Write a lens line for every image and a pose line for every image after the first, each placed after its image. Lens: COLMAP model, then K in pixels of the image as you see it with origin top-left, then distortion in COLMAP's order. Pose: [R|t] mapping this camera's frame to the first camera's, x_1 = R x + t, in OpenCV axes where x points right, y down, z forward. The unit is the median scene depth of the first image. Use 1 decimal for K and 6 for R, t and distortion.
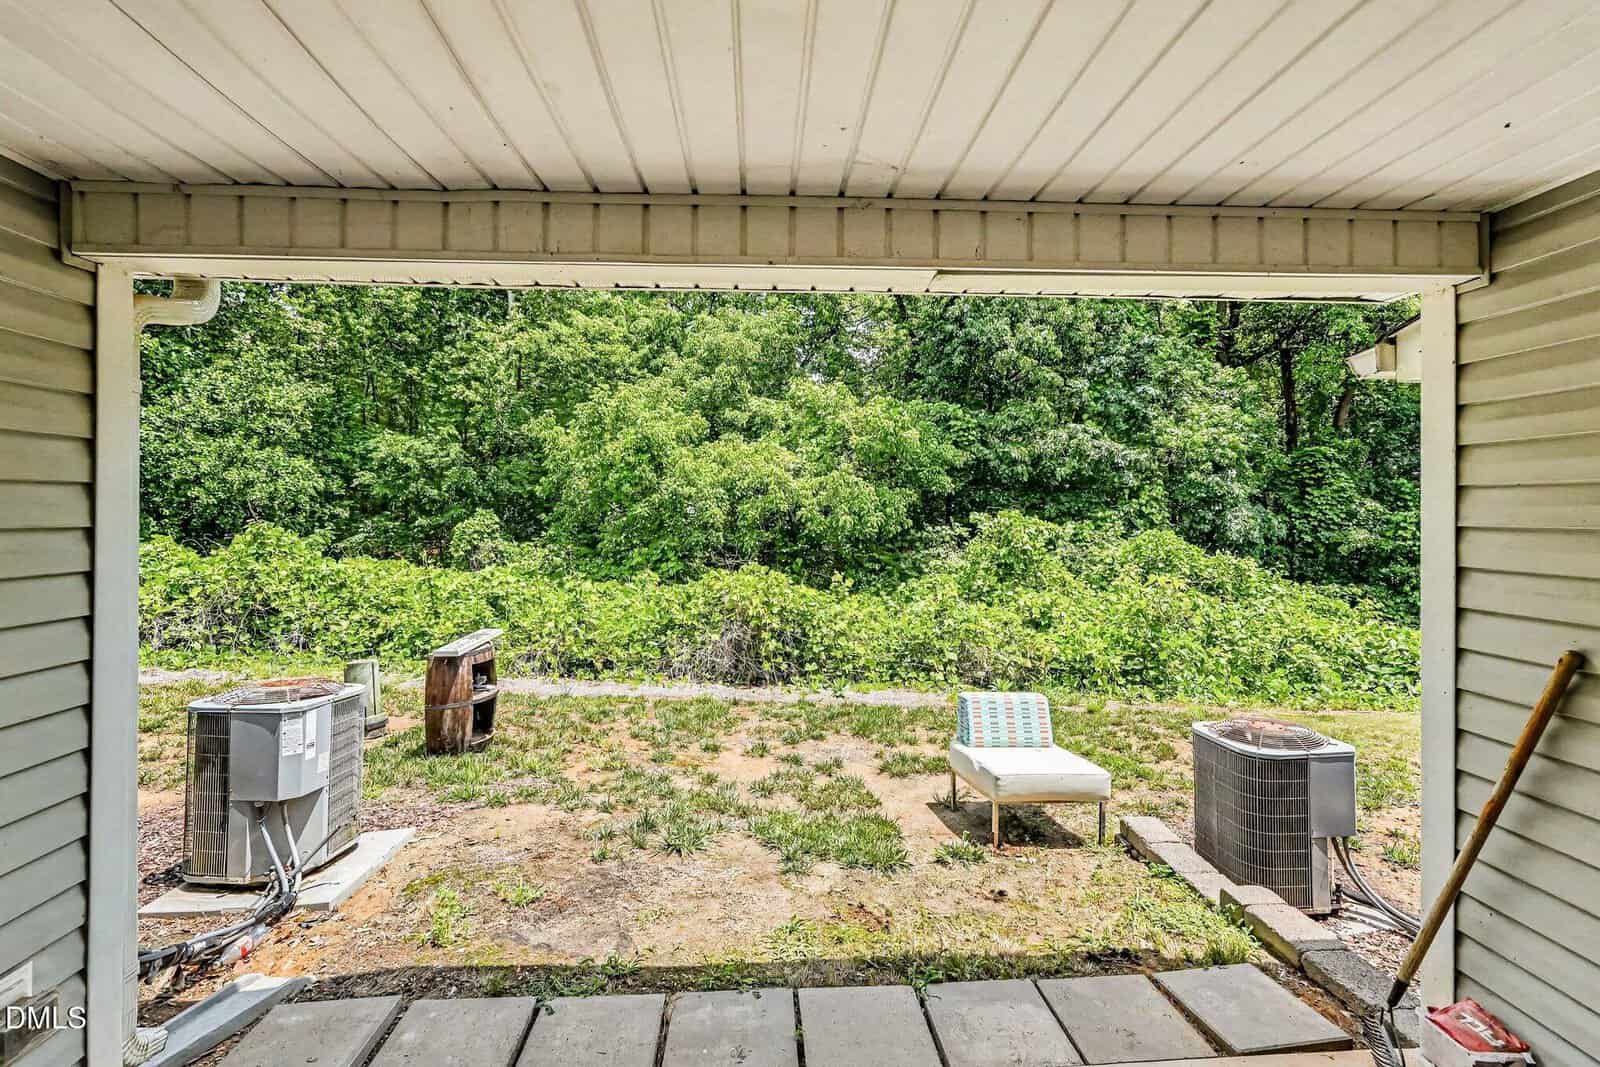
lens RADIAL K [[702.5, 0, 801.3], [0, 702.5, 515.5], [0, 0, 1]] dist [-0.000473, 0.000101]
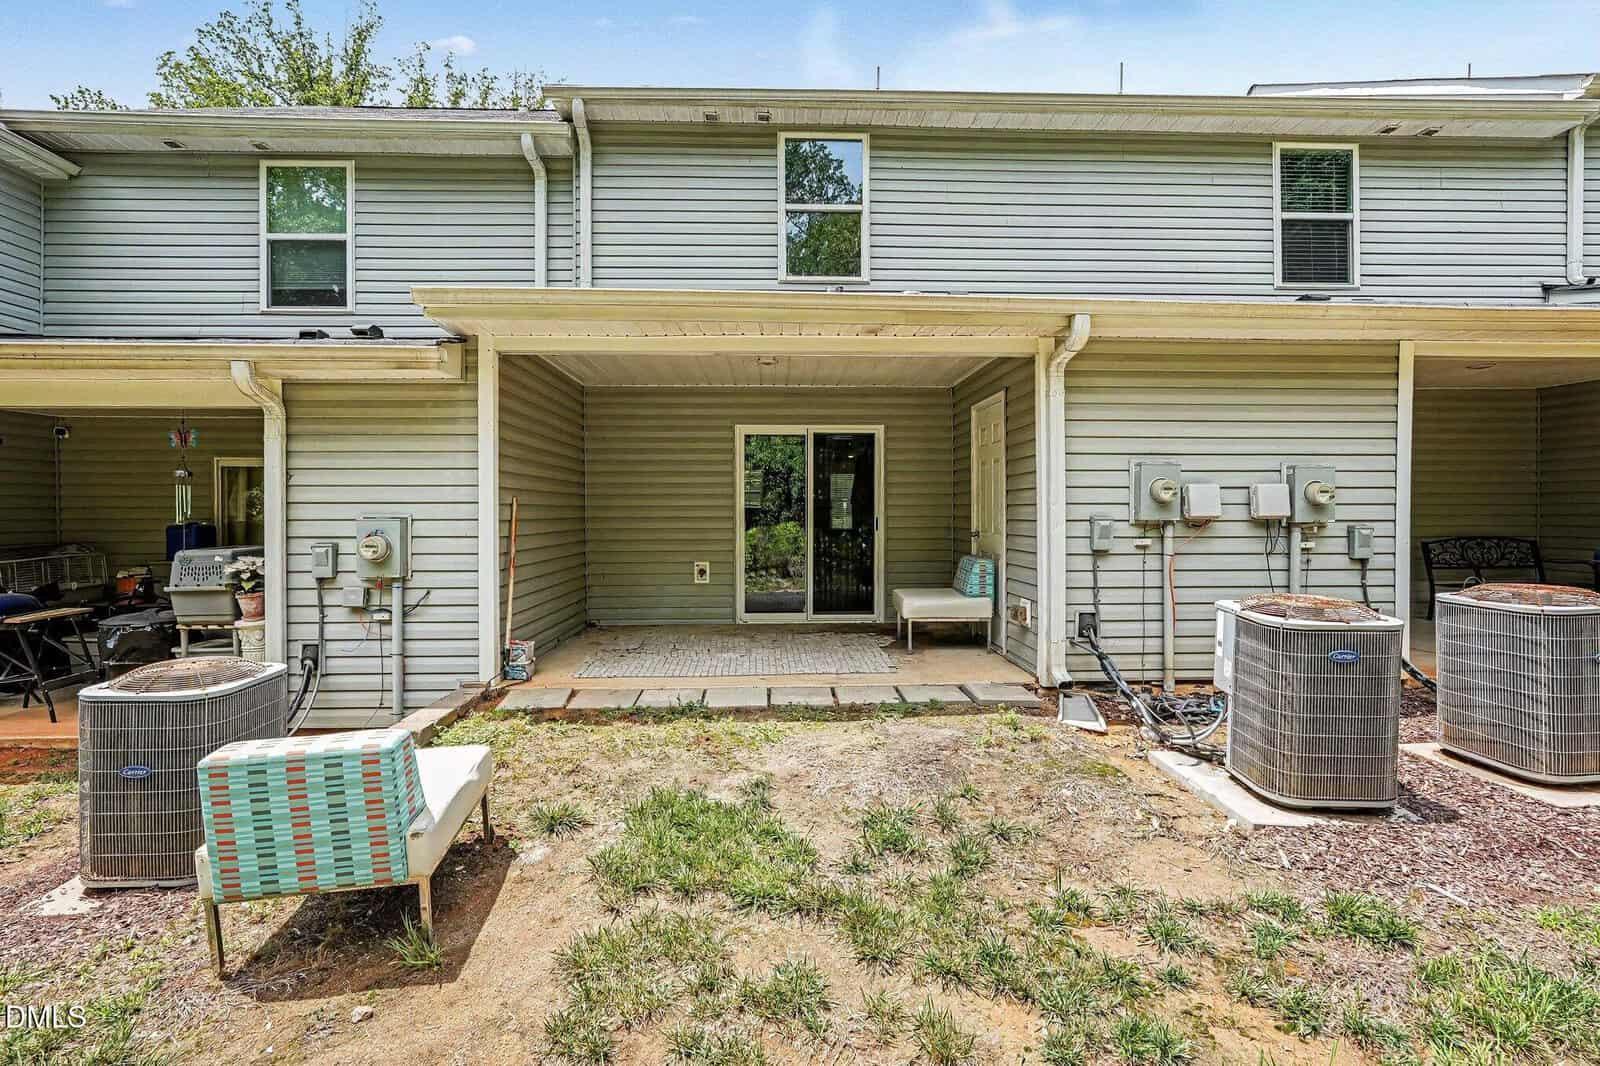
lens RADIAL K [[702.5, 0, 801.3], [0, 702.5, 515.0], [0, 0, 1]] dist [-0.000473, 0.000101]
pose [[-0.999574, -0.000994, 0.029178, -0.096539], [-0.000882, 0.999992, 0.003850, 0.121797], [-0.029181, 0.003823, -0.999567, 1.926120]]
